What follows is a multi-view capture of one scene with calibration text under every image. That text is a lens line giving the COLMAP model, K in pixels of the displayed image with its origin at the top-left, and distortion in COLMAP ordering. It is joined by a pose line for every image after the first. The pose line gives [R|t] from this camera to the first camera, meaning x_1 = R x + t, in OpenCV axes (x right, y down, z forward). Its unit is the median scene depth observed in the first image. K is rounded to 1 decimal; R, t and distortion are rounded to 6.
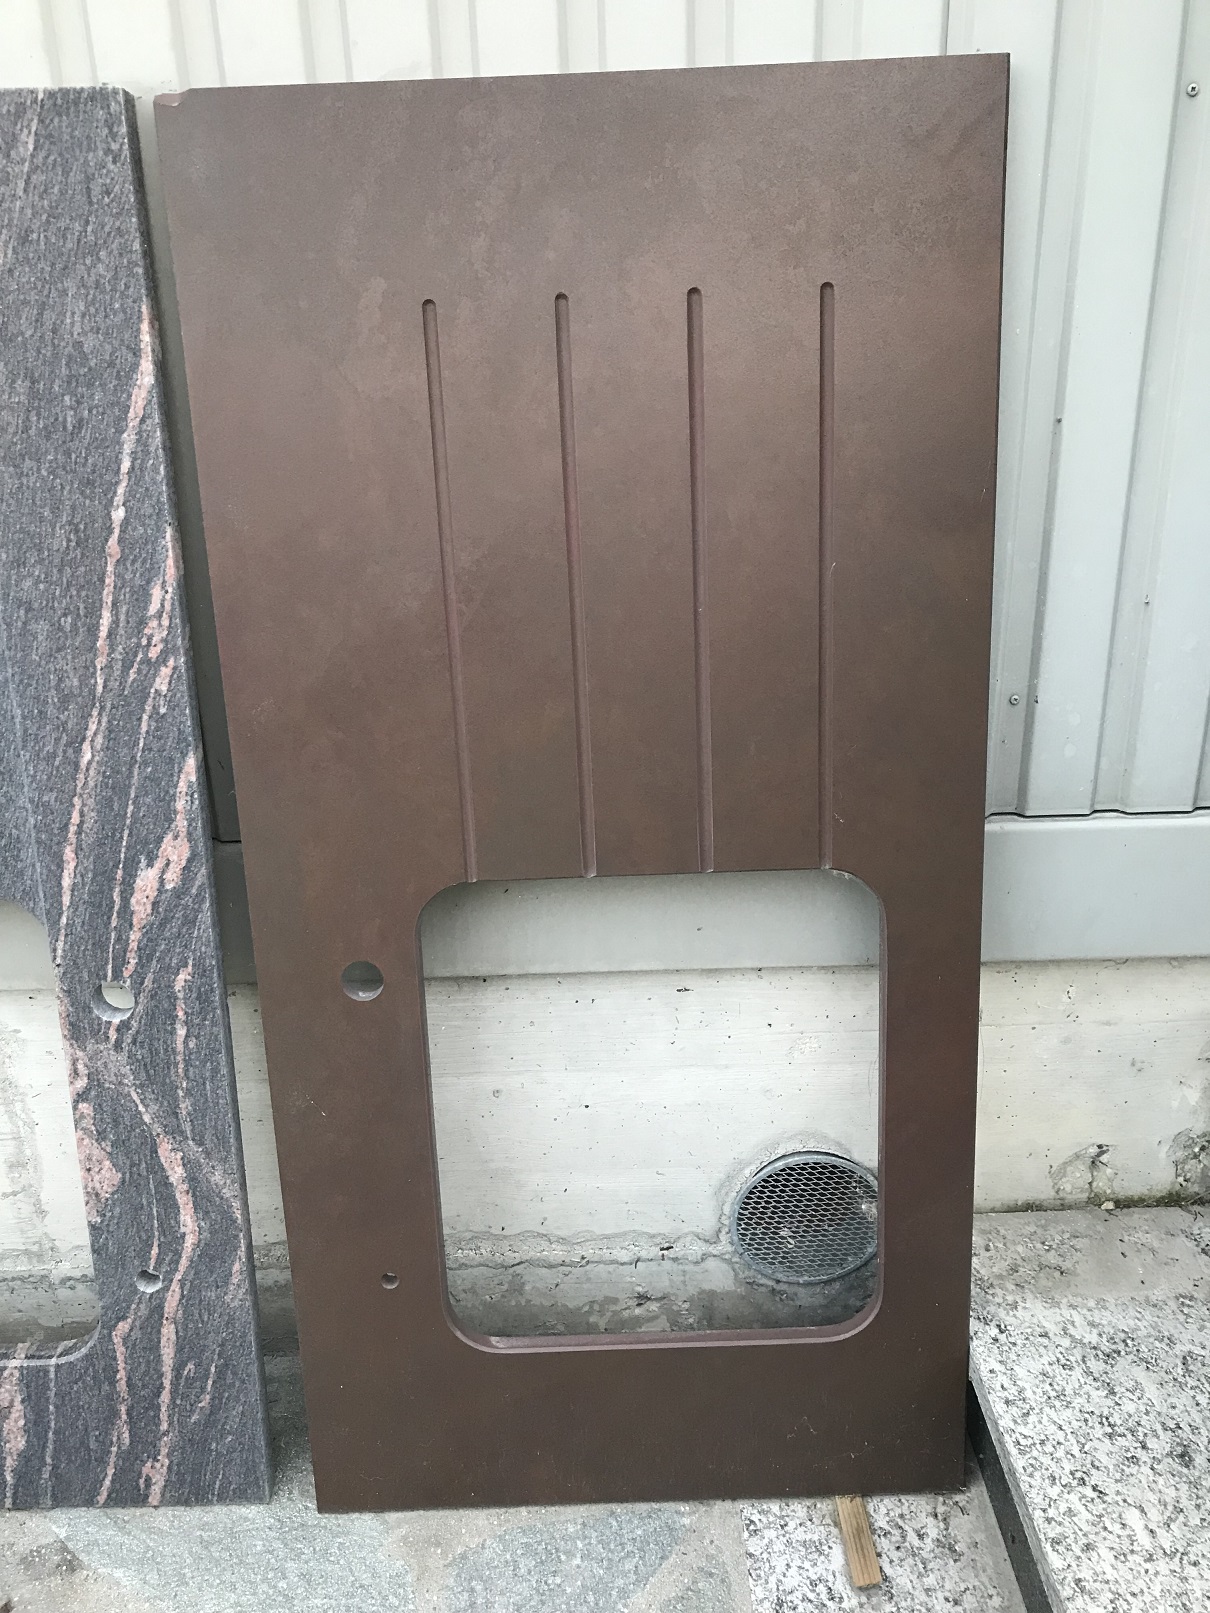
lens RADIAL K [[1321.0, 0, 606.7], [0, 1321.0, 803.6], [0, 0, 1]] dist [0.016037, -0.005117]
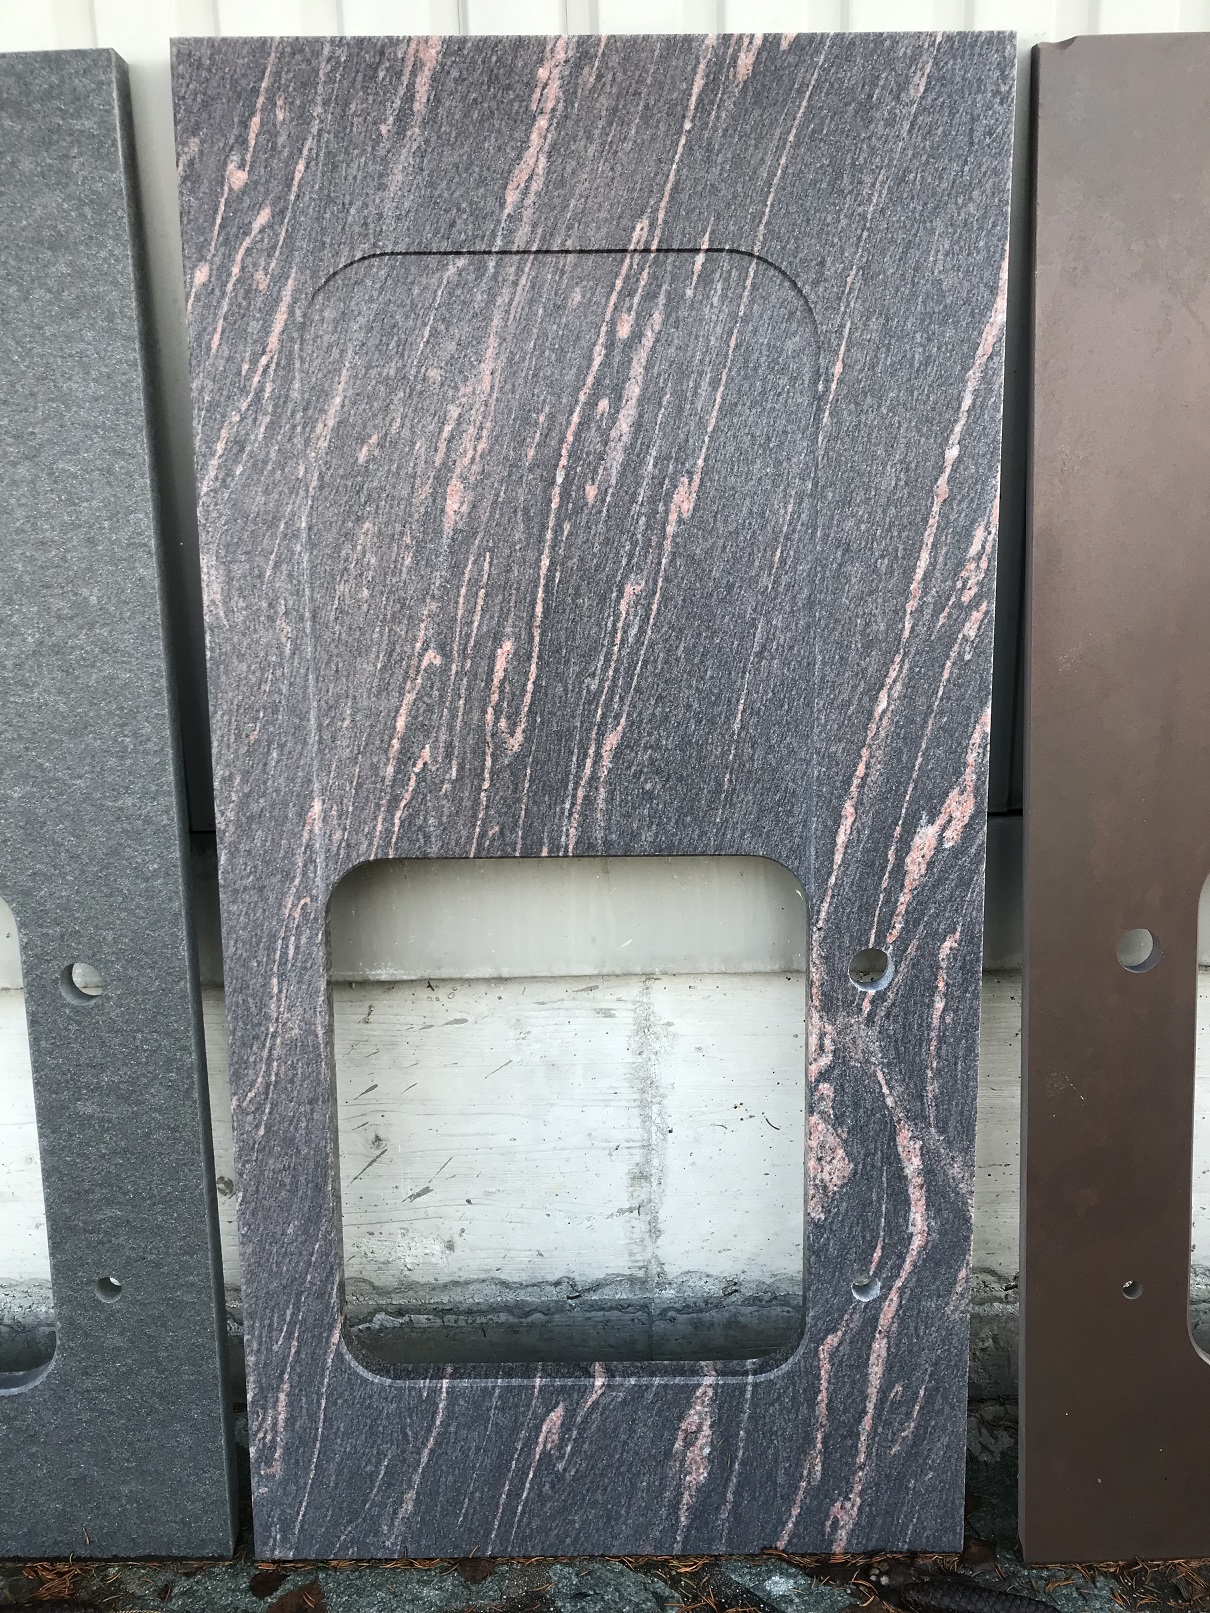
lens RADIAL K [[1321.0, 0, 603.0], [0, 1321.0, 802.9], [0, 0, 1]] dist [0.016037, -0.005117]
pose [[0.999856, 0.009549, -0.014020, -0.569861], [-0.011134, 0.992983, -0.117731, 0.148324], [0.012797, 0.117870, 0.992947, 0.044517]]
